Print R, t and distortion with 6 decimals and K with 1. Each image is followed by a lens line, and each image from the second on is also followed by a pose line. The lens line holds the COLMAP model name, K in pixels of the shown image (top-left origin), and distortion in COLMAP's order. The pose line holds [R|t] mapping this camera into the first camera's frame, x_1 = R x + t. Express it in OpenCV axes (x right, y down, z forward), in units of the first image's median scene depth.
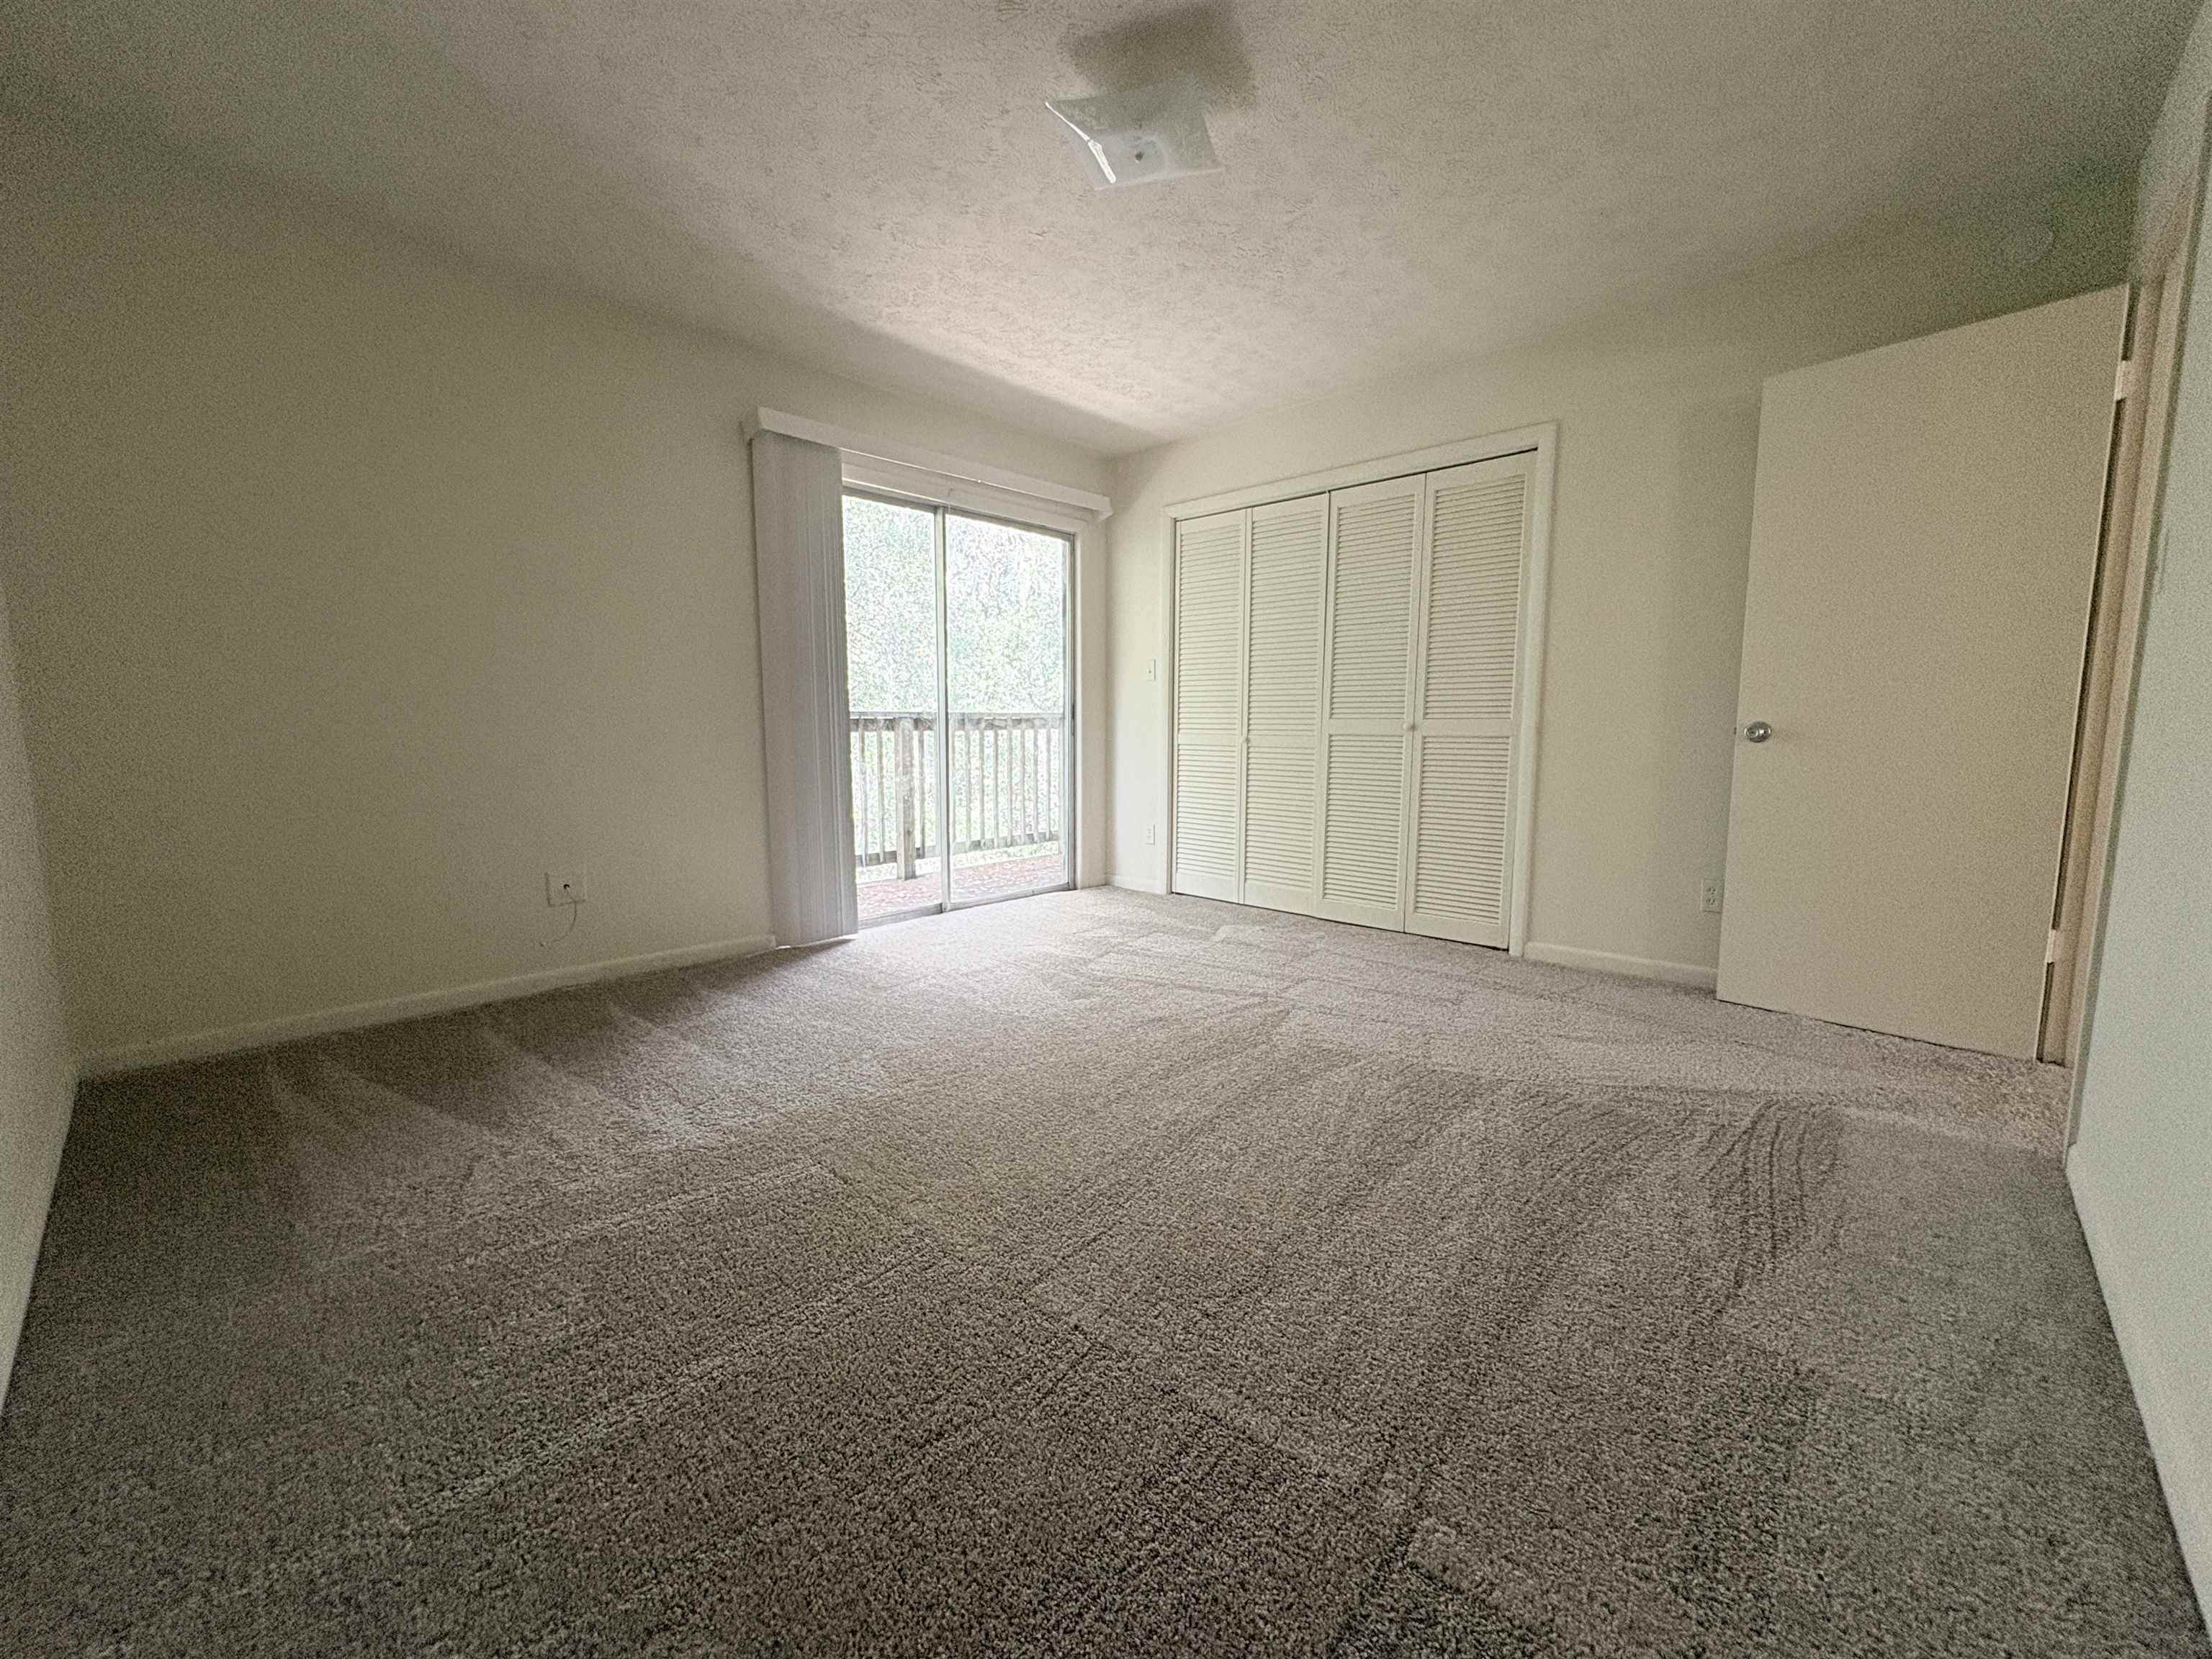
lens RADIAL K [[880.8, 0, 1106.0], [0, 880.8, 829.5], [0, 0, 1]] dist [0.001011, -0.000151]
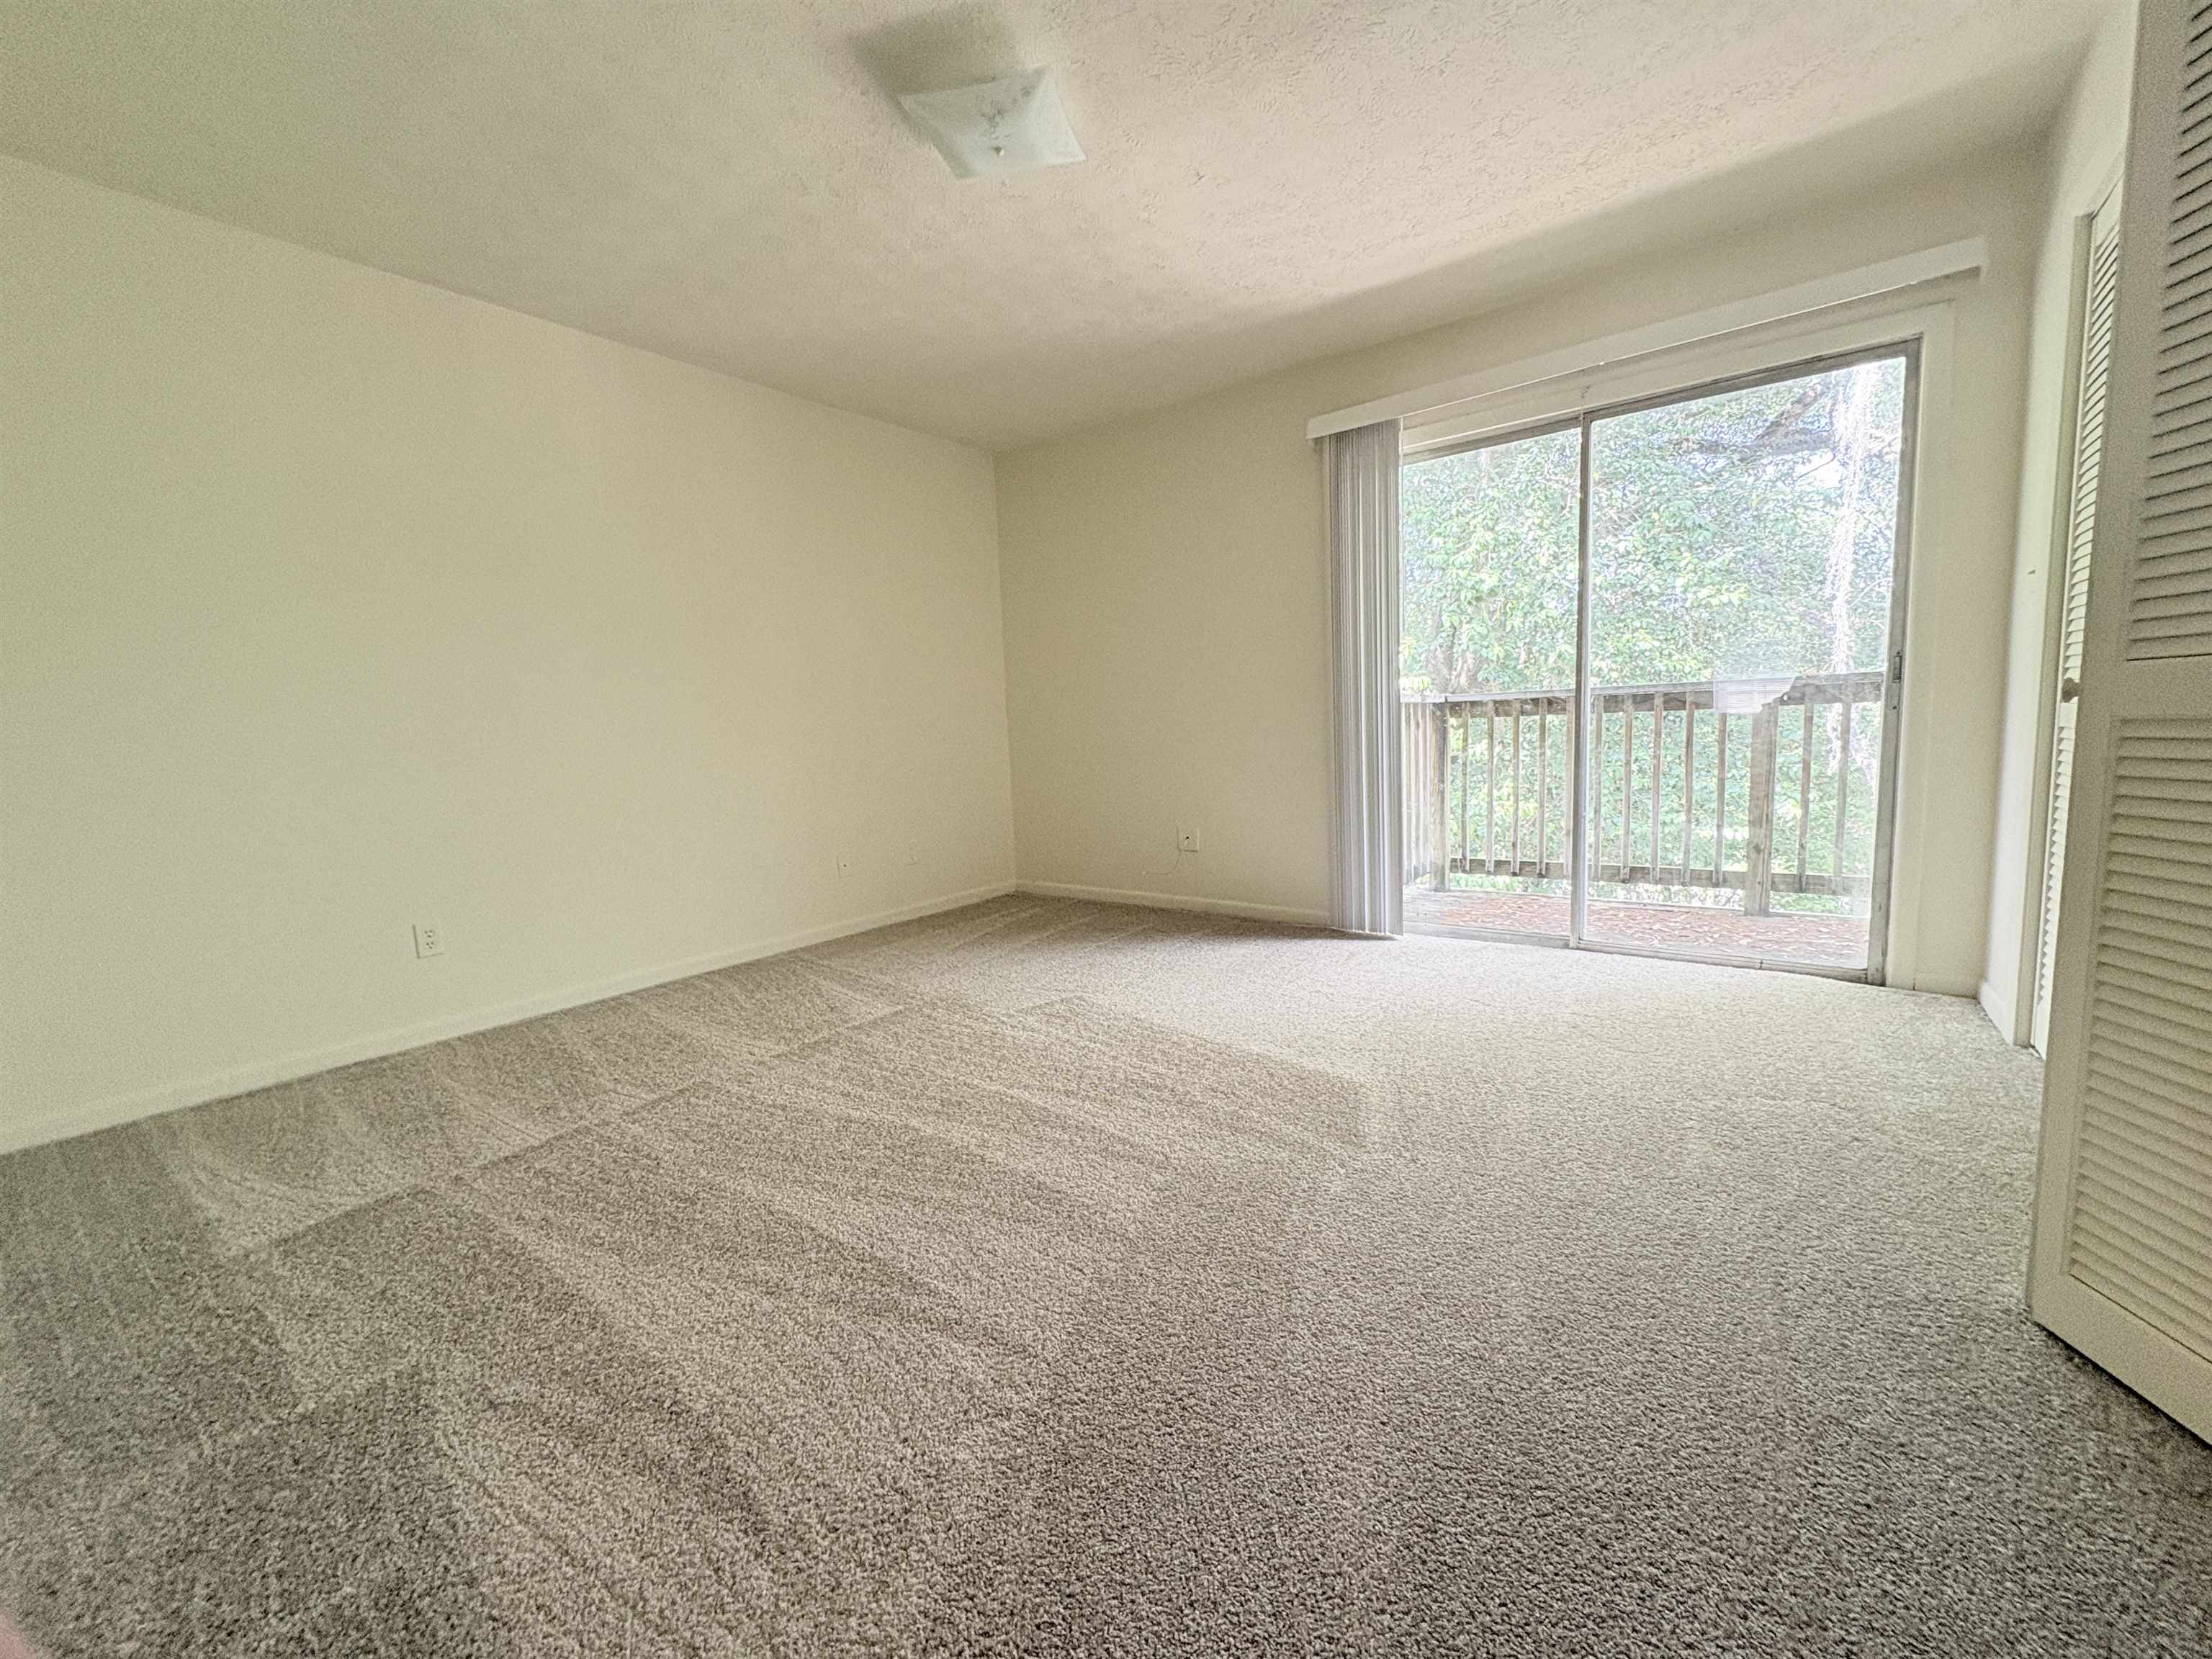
lens RADIAL K [[880.8, 0, 1106.0], [0, 880.8, 829.5], [0, 0, 1]] dist [0.001011, -0.000151]
pose [[0.090191, 0.113779, -0.989404, 0.511112], [-0.071937, 0.991602, 0.107474, -0.061261], [0.993323, 0.061482, 0.097618, 0.494355]]
